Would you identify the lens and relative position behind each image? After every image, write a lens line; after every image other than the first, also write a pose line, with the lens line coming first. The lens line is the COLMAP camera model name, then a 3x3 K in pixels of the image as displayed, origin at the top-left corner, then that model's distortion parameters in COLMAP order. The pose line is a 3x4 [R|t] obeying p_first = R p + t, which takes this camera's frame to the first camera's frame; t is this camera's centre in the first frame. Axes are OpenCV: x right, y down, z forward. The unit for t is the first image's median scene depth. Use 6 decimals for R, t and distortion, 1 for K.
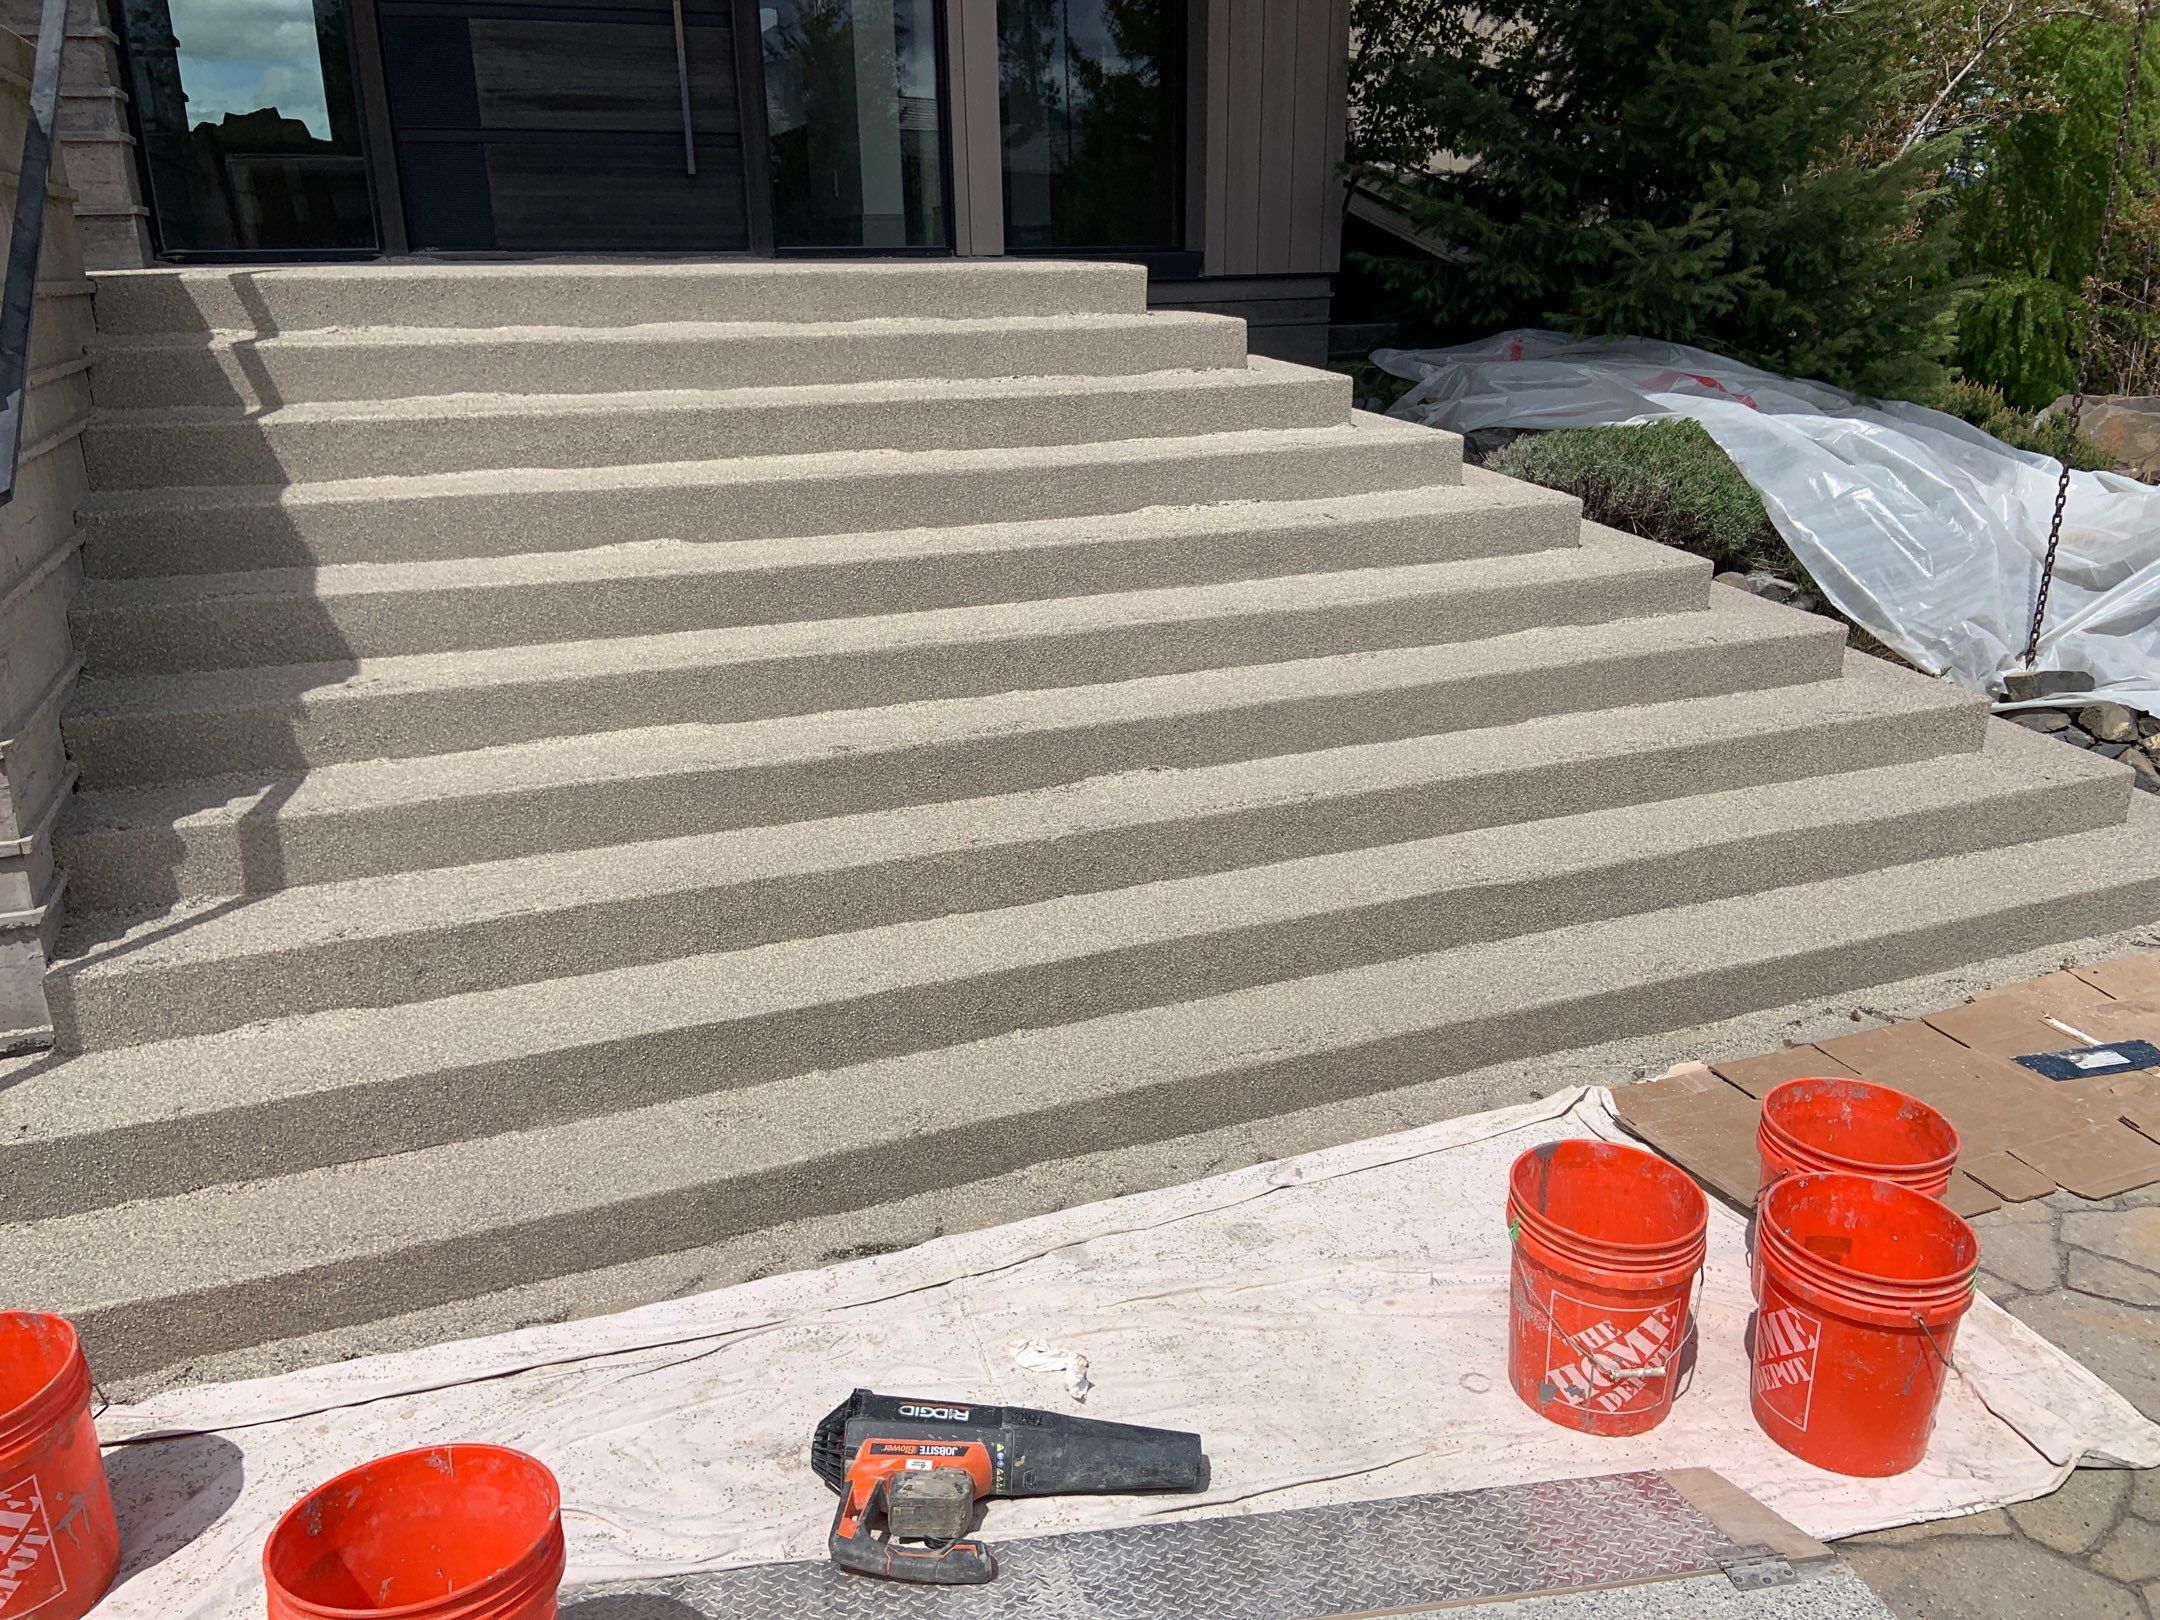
lens RADIAL K [[1625.5, 0, 1075.4], [0, 1625.5, 803.1], [0, 0, 1]] dist [0.097279, -0.113258]
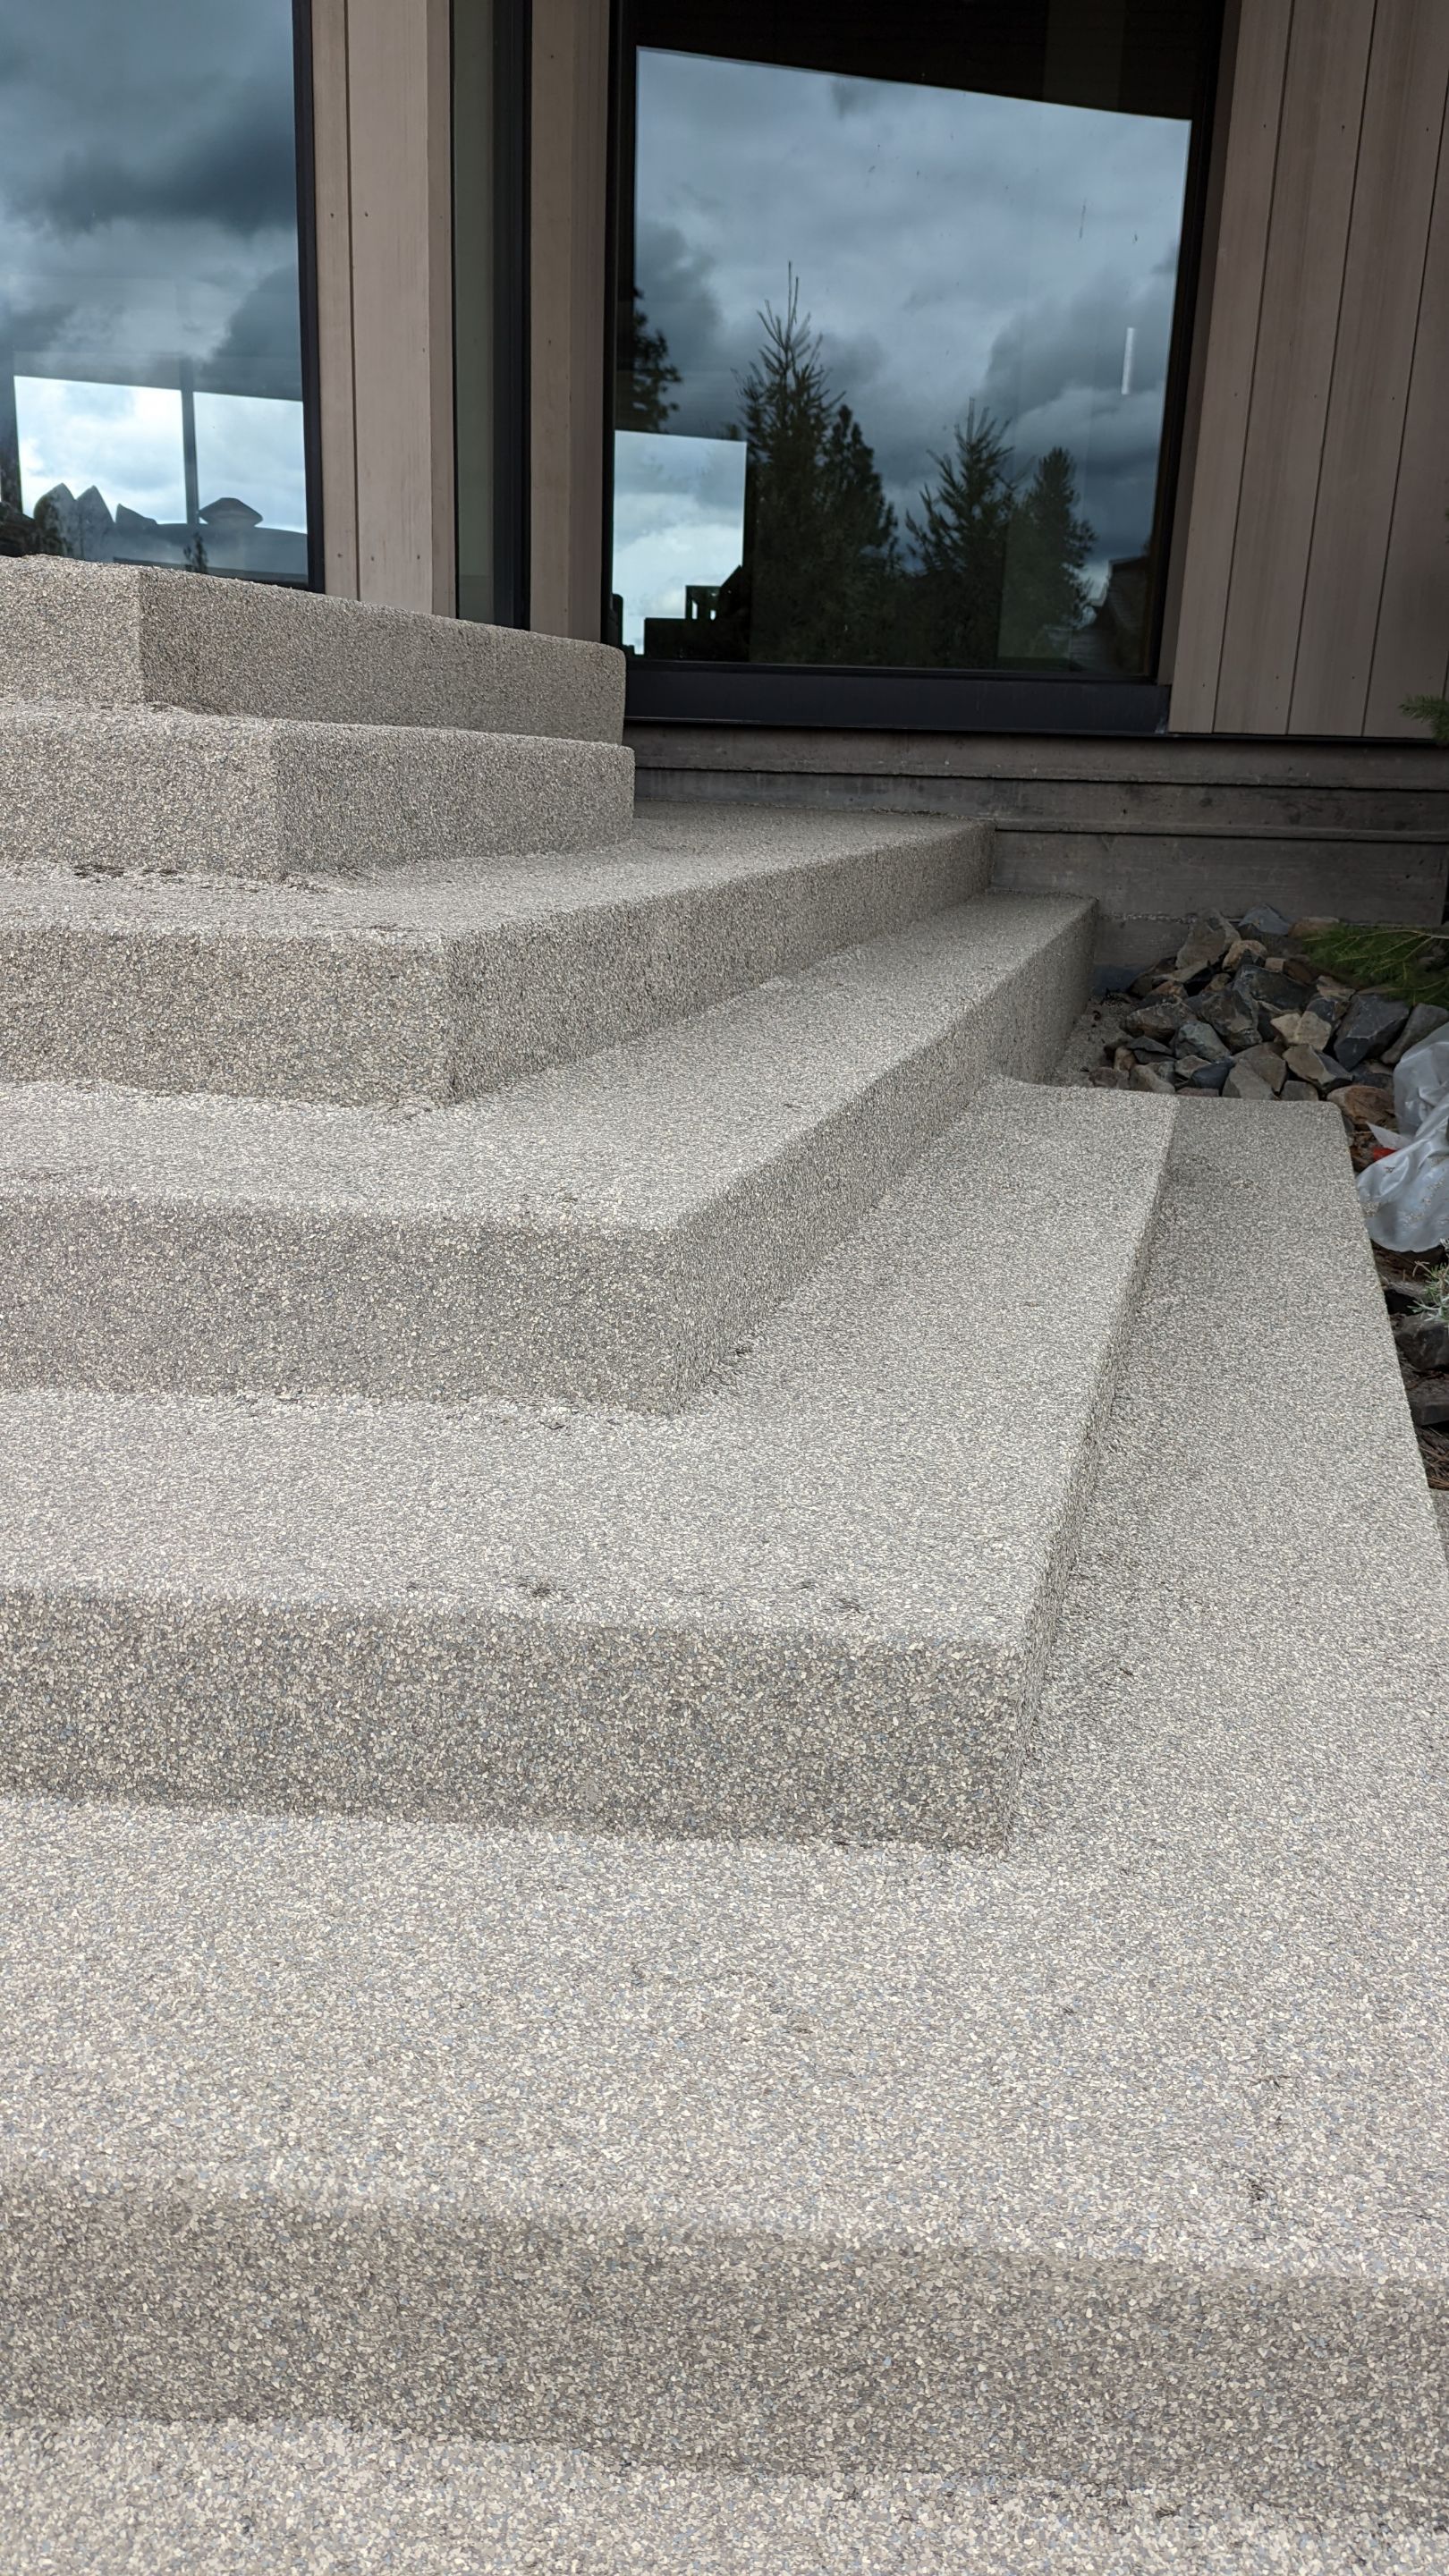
lens RADIAL K [[1838.0, 0, 698.8], [0, 1838.0, 1278.5], [0, 0, 1]] dist [0.067557, -0.066956]
pose [[0.901638, 0.155101, -0.403723, 0.286742], [-0.177975, 0.983842, -0.019504, -0.171875], [0.394174, 0.089439, 0.914673, 0.626699]]
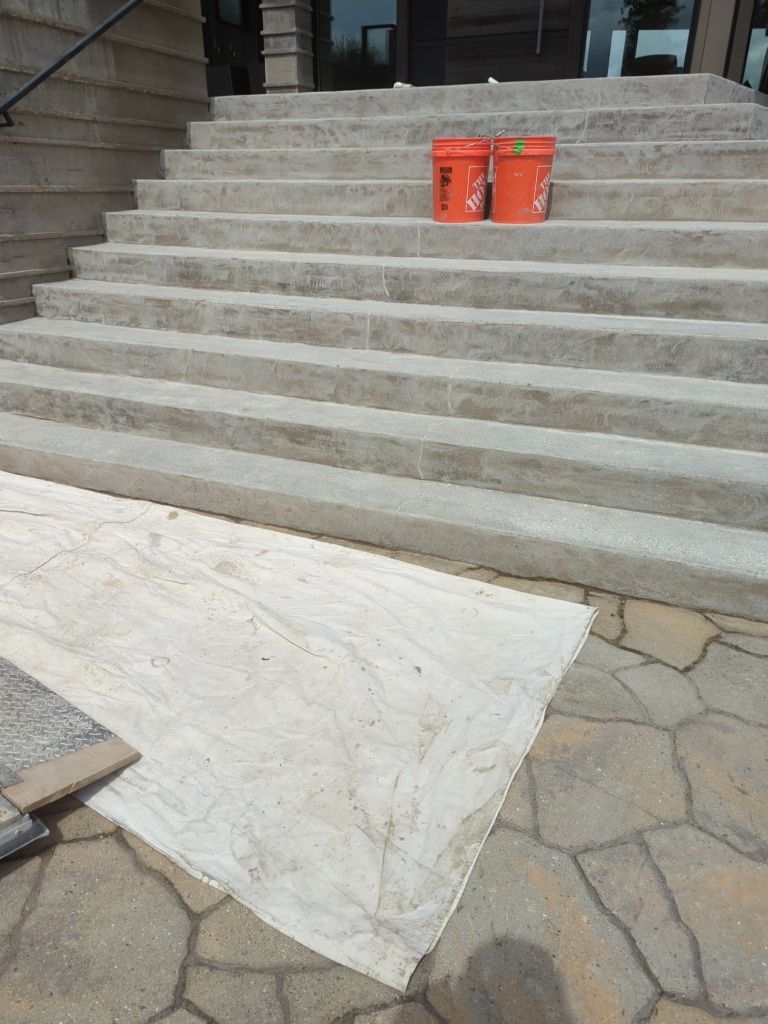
lens RADIAL K [[731.0, 0, 373.7], [0, 731.0, 504.7], [0, 0, 1]] dist [0.052327, -0.036661]
pose [[0.699488, 0.298634, -0.649257, 0.352084], [-0.238476, 0.953968, 0.181864, 0.006108], [0.673681, 0.027620, 0.738506, 0.253292]]
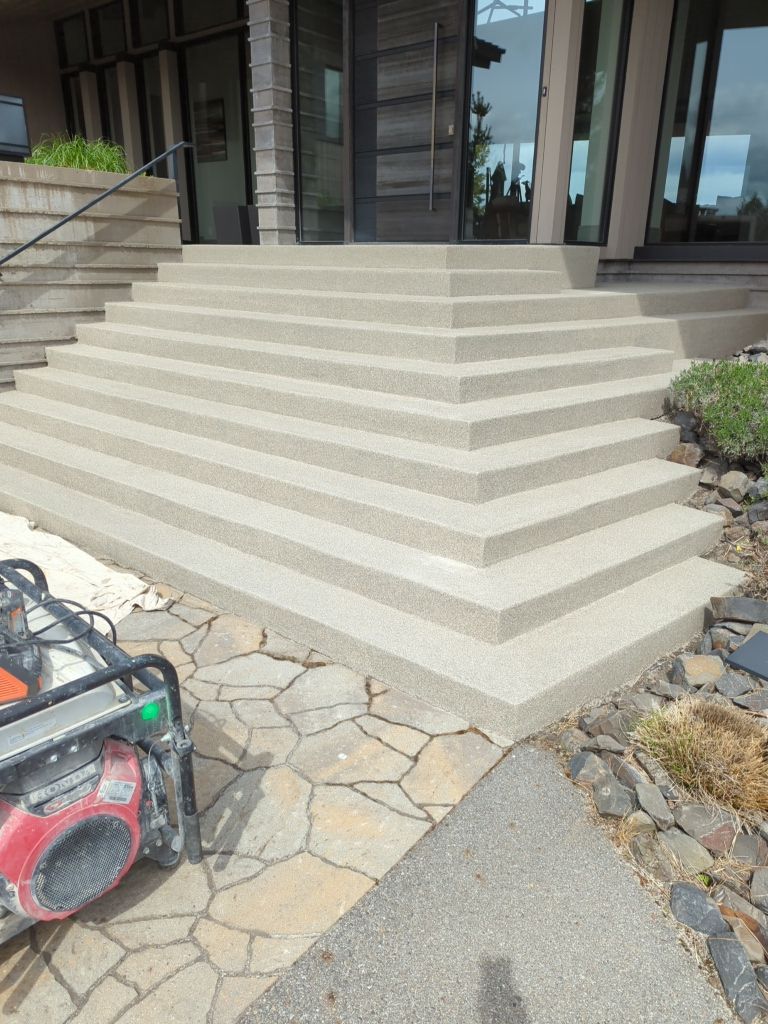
lens RADIAL K [[731.0, 0, 382.8], [0, 731.0, 510.7], [0, 0, 1]] dist [0.052327, -0.036661]
pose [[0.481835, 0.298281, -0.823932, 0.777717], [-0.295872, 0.940439, 0.167433, -0.123559], [0.824800, 0.163103, 0.541390, 0.422557]]
